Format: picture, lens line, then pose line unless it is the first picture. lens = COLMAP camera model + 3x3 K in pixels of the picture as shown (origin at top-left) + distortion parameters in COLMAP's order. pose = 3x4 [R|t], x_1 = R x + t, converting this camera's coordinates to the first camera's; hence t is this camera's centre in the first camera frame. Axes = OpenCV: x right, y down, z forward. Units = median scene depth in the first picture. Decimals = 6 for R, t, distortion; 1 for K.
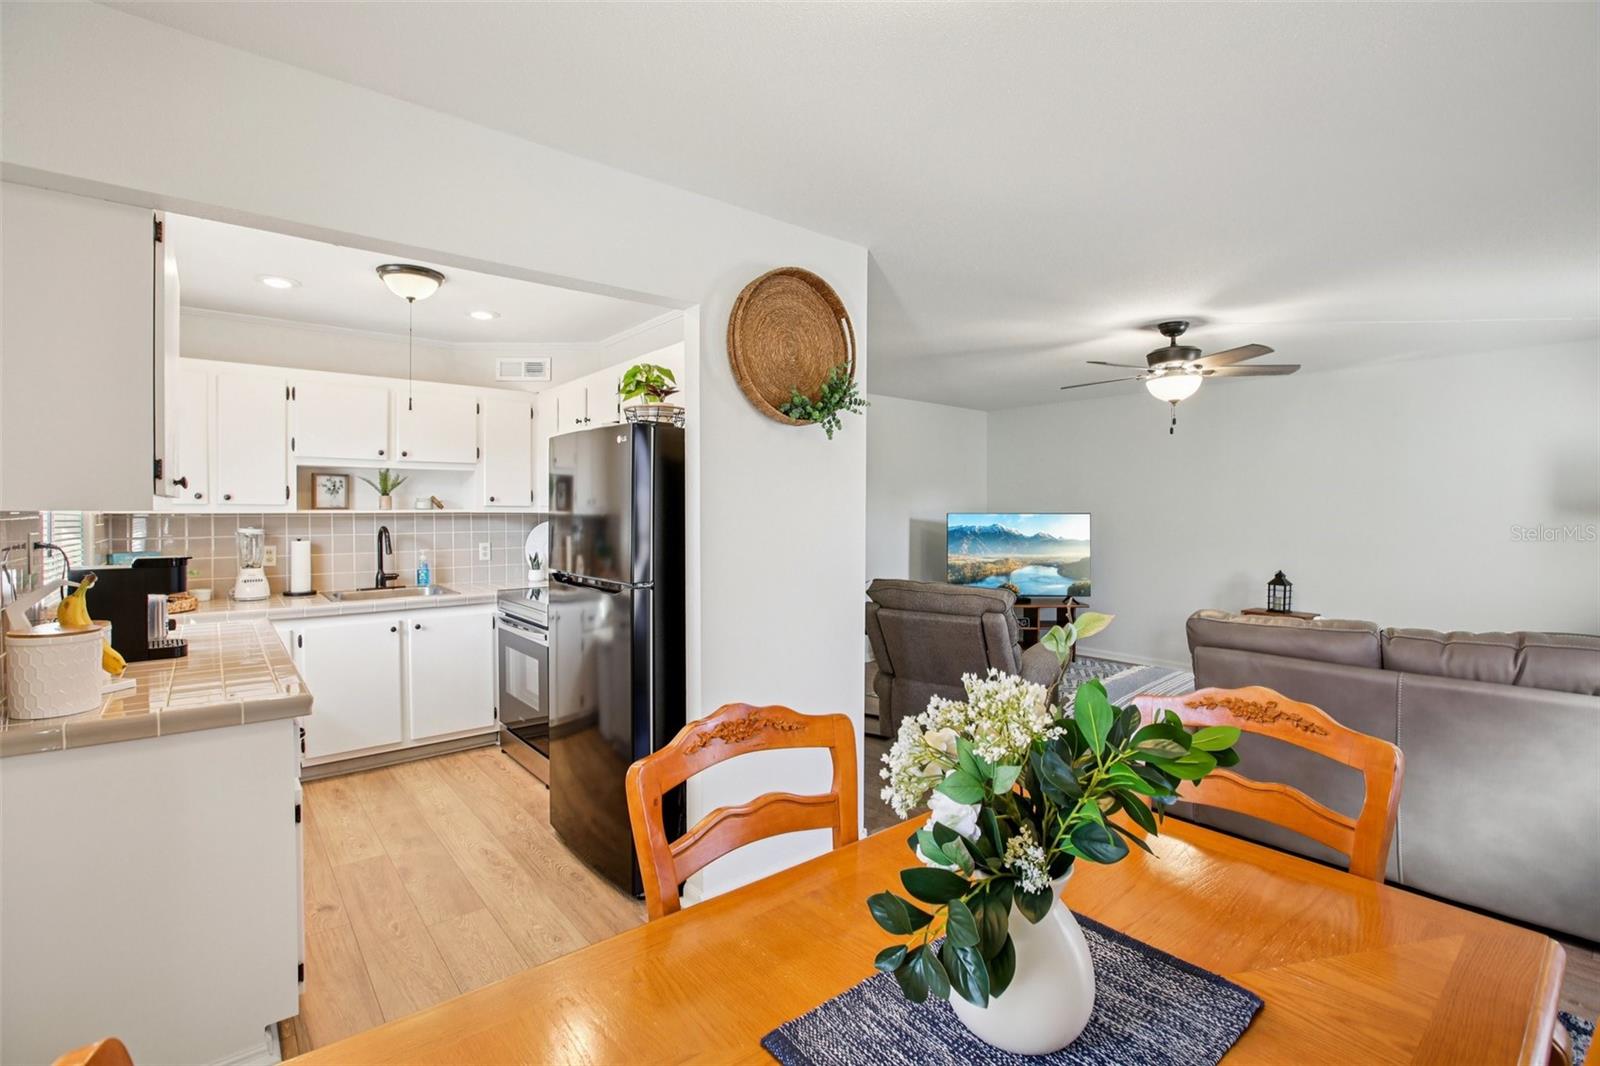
lens RADIAL K [[728.8, 0, 811.2], [0, 728.8, 527.1], [0, 0, 1]] dist [-0.041198, 0.010047]
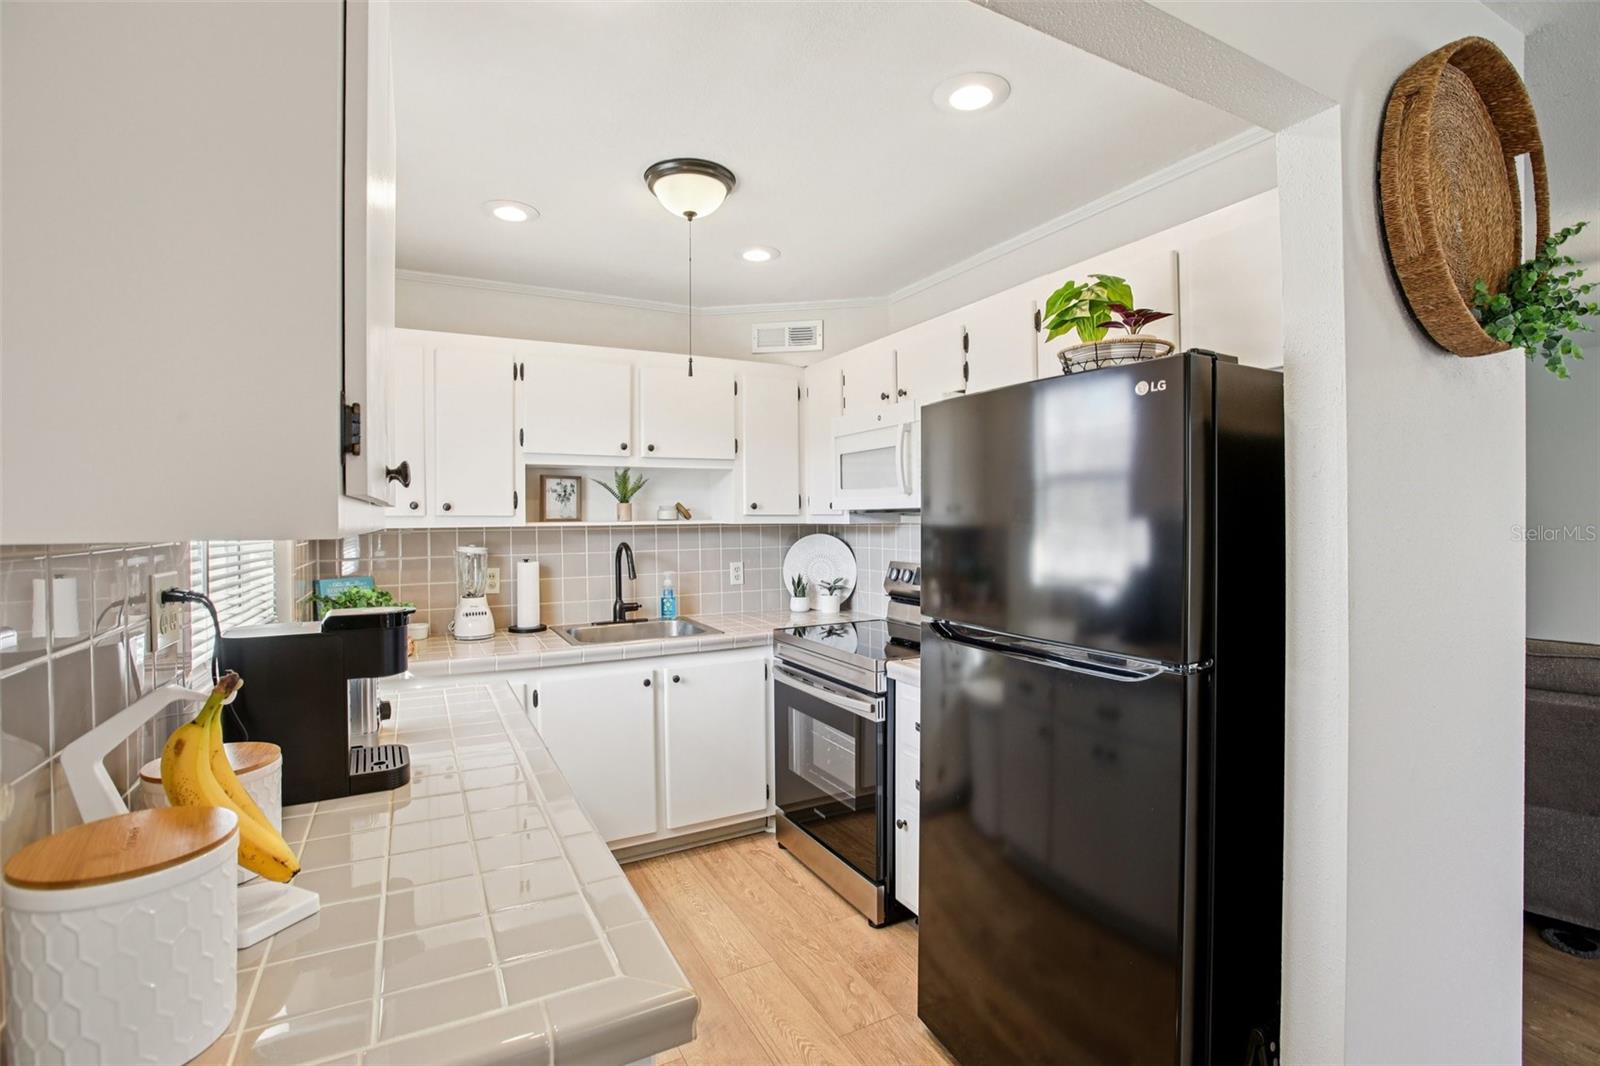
lens RADIAL K [[728.8, 0, 809.3], [0, 728.8, 534.0], [0, 0, 1]] dist [-0.041198, 0.010047]
pose [[0.980214, -0.003986, -0.197901, -0.260443], [0.004160, 0.999991, 0.000459, -0.010550], [0.197898, -0.001273, 0.980222, 0.289055]]
